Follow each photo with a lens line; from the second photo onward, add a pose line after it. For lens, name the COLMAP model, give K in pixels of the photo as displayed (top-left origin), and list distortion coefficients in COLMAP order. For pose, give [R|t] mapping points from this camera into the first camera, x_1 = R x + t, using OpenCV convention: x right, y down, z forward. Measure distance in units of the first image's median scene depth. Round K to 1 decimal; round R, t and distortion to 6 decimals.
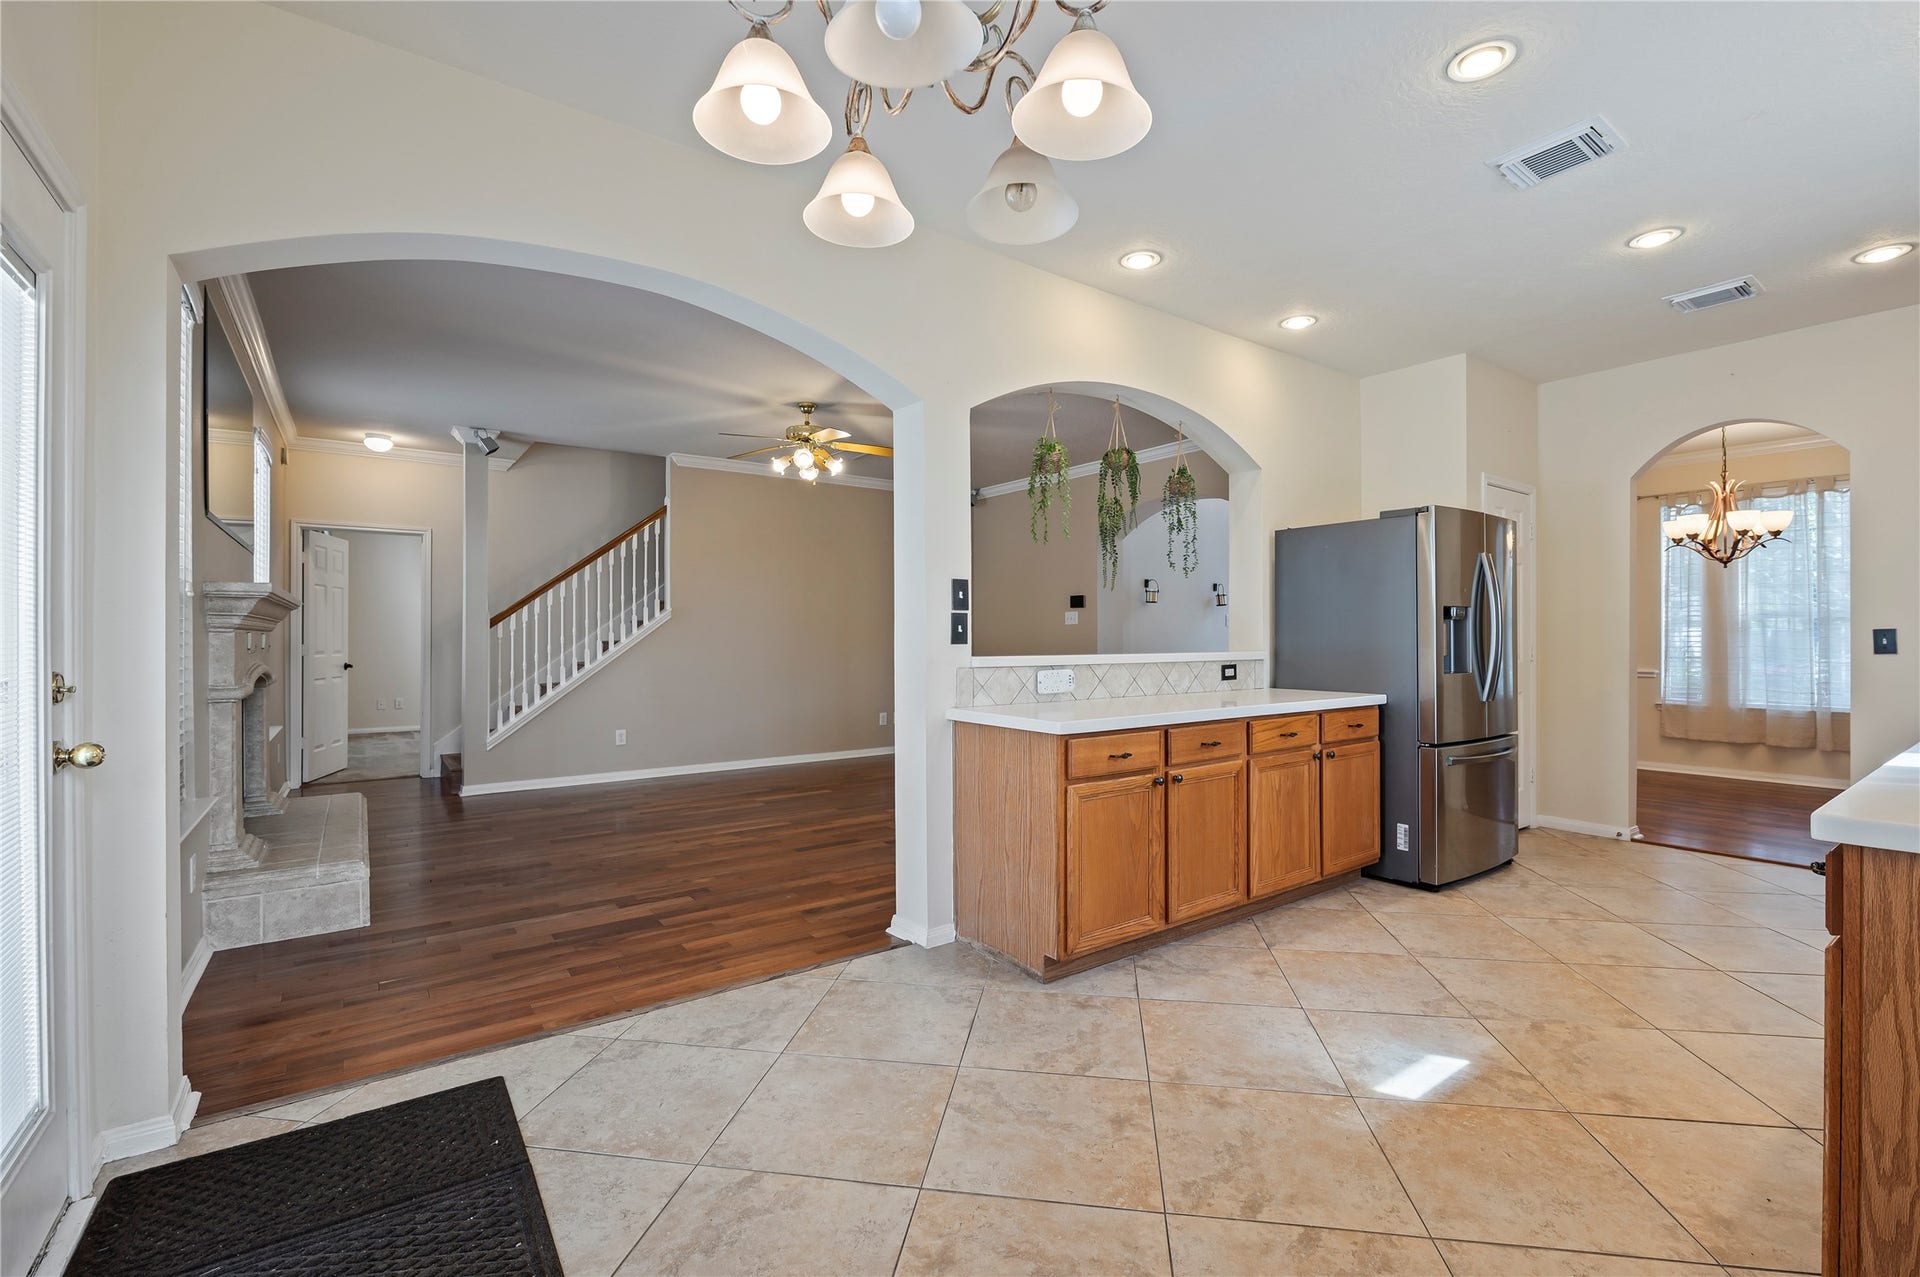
lens RADIAL K [[843.6, 0, 948.6], [0, 843.6, 633.4], [0, 0, 1]] dist [-0.000176, -0.000047]
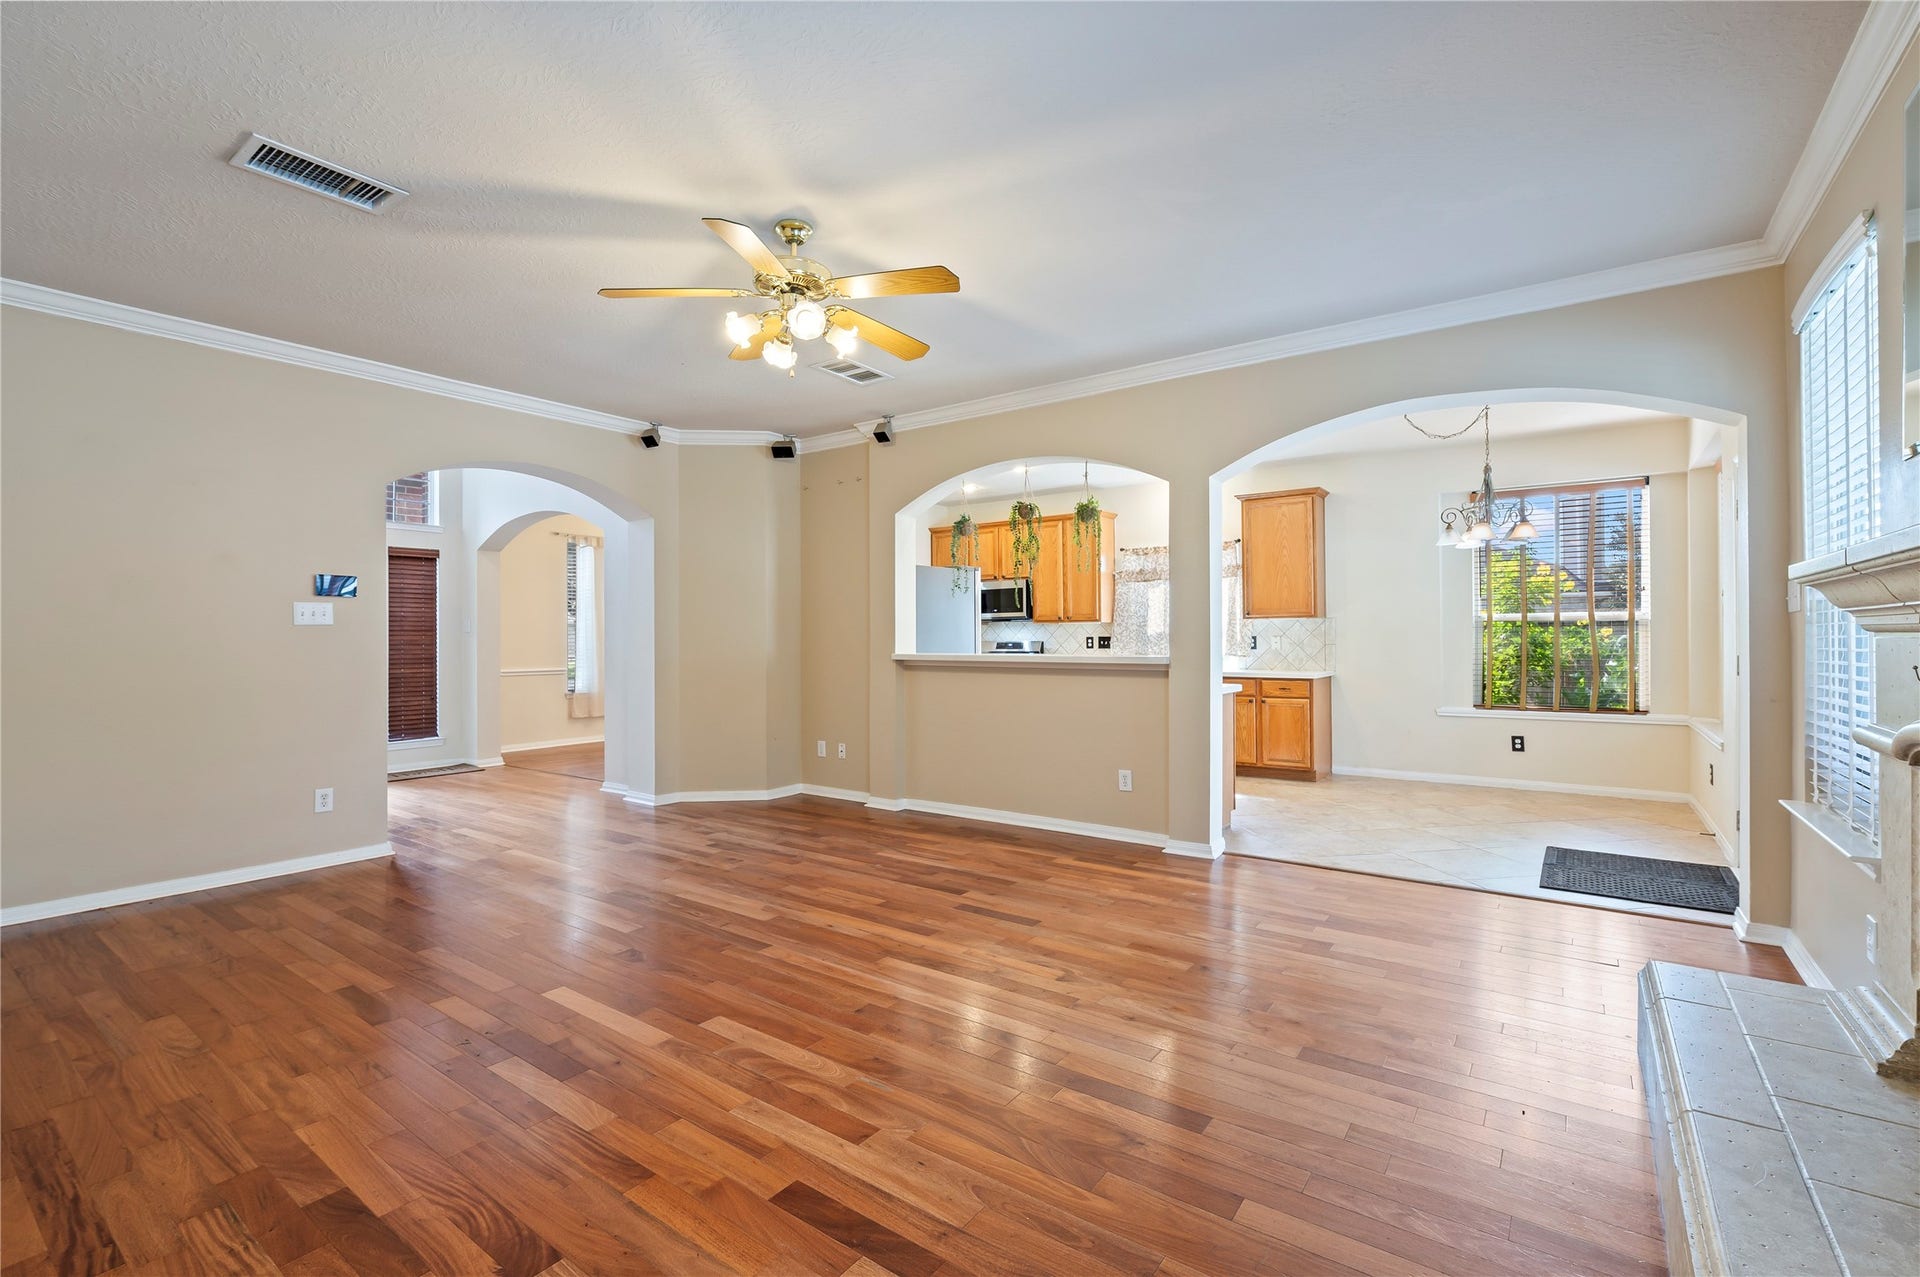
lens RADIAL K [[843.6, 0, 948.6], [0, 843.6, 633.4], [0, 0, 1]] dist [-0.000176, -0.000047]
pose [[-0.302281, 0.008521, 0.953181, -0.967438], [0.003098, 0.999964, -0.007957, 0.001629], [-0.953214, 0.000547, -0.302297, 1.428453]]
